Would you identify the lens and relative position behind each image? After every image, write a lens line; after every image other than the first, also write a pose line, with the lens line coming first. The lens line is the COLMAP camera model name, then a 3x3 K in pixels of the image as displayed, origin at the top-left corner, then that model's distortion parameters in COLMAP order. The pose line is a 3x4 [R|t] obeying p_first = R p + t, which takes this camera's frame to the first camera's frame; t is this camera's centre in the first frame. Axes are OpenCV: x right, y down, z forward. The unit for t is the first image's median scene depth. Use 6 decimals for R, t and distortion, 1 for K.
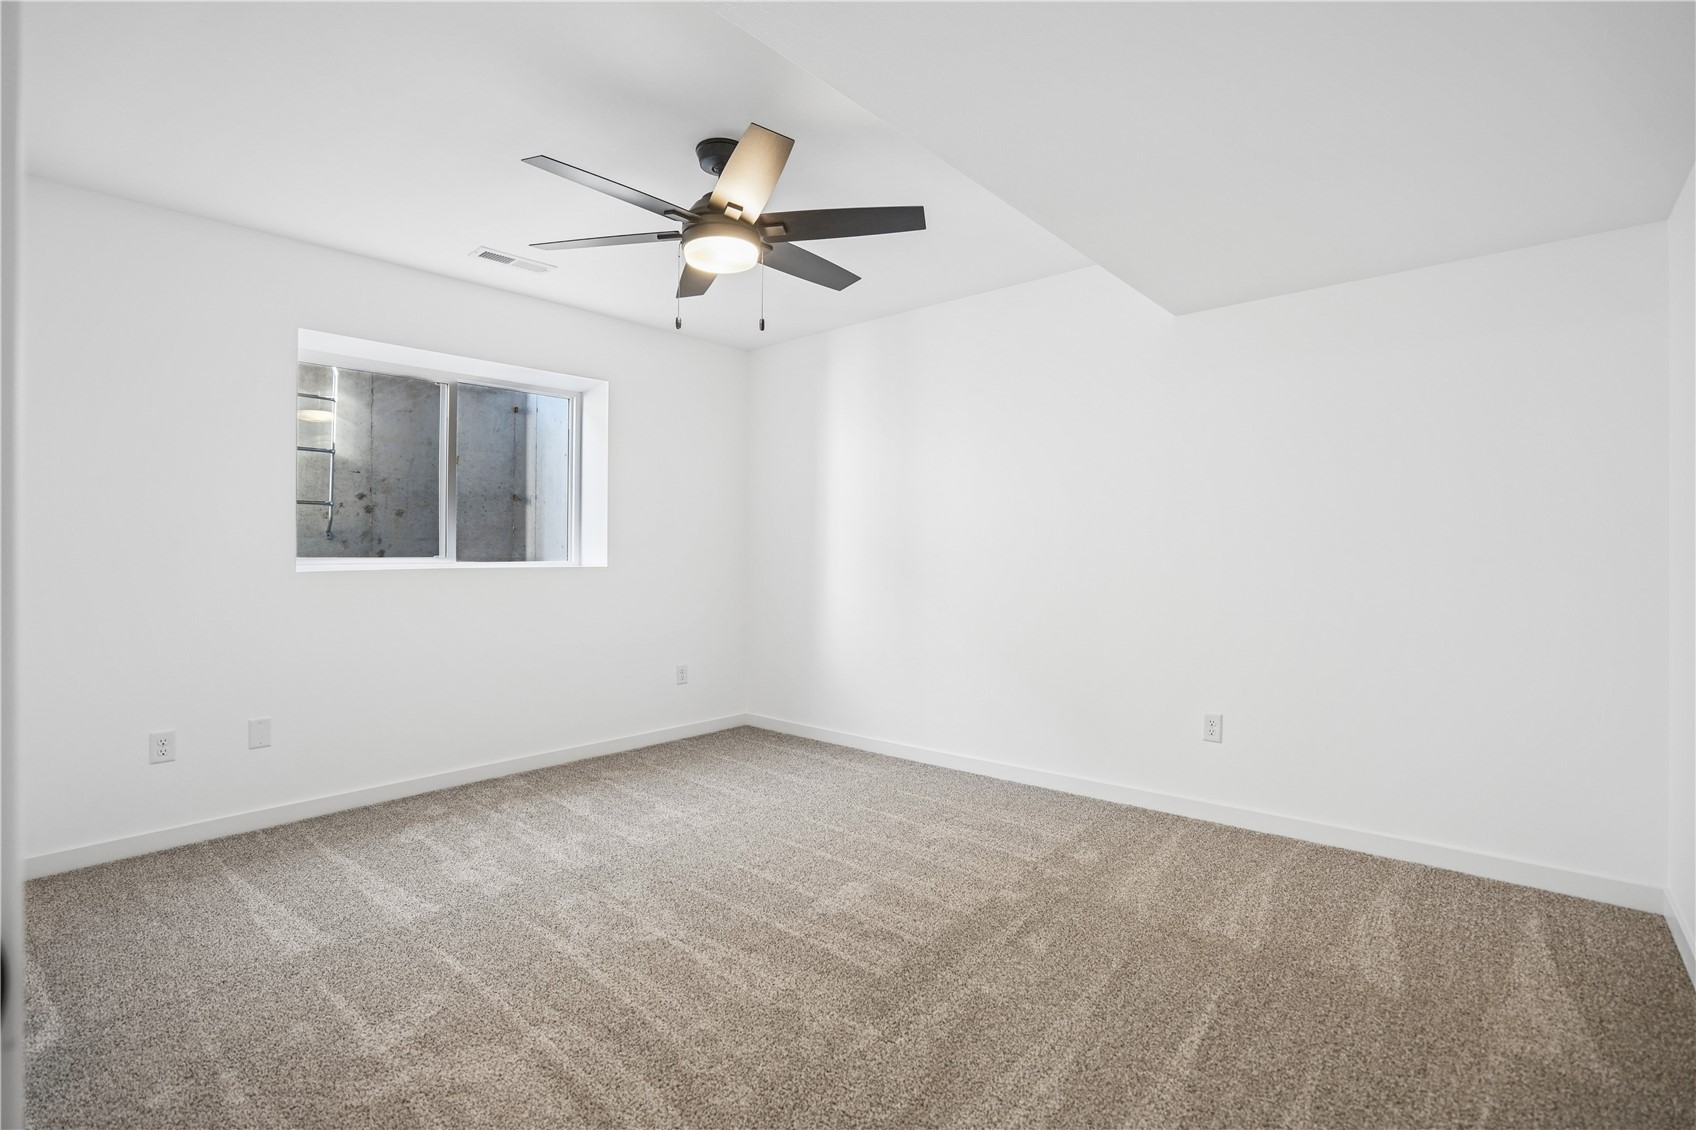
lens RADIAL K [[754.9, 0, 848.0], [0, 754.9, 565.0], [0, 0, 1]] dist [-0.000477, -0.000108]
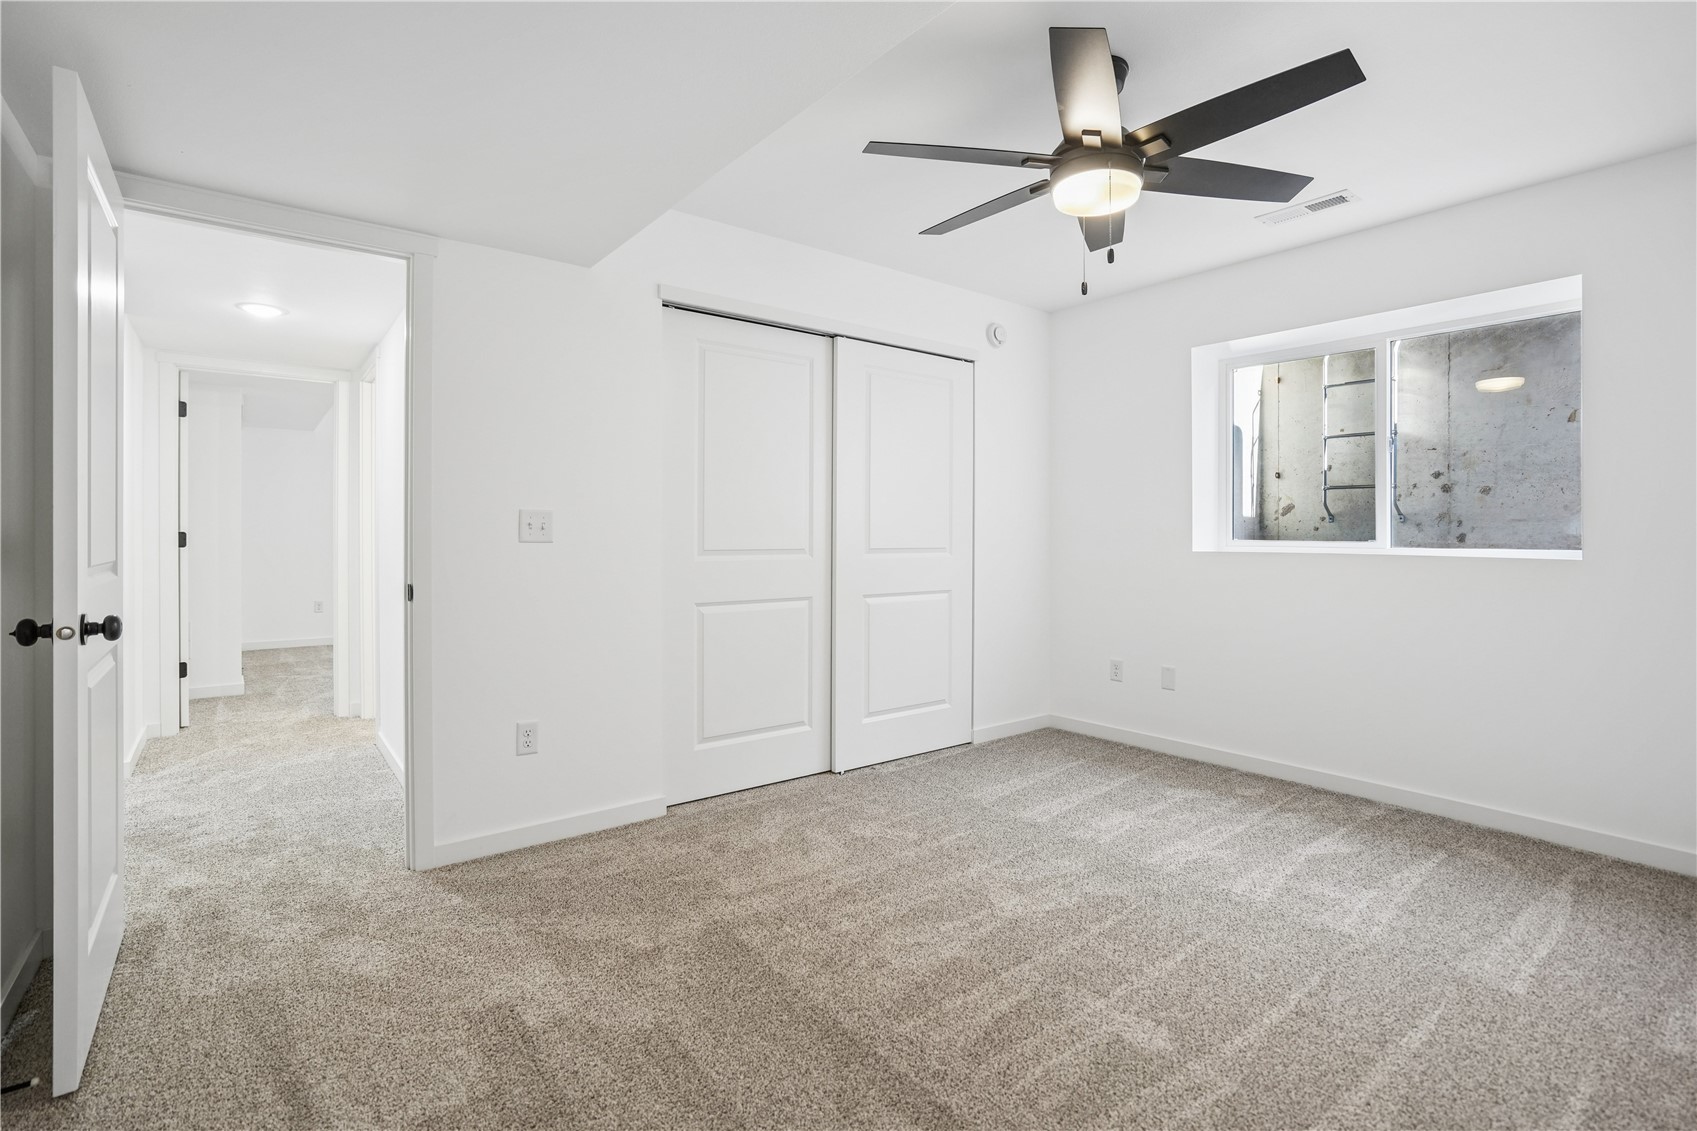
lens RADIAL K [[776.0, 0, 854.5], [0, 776.0, 540.6], [0, 0, 1]] dist [-0.028557, -0.000196]
pose [[-0.153442, 0.001815, -0.988156, 0.463545], [-0.023011, 0.999721, 0.005409, -0.000273], [0.987890, 0.023569, -0.153357, 0.549350]]
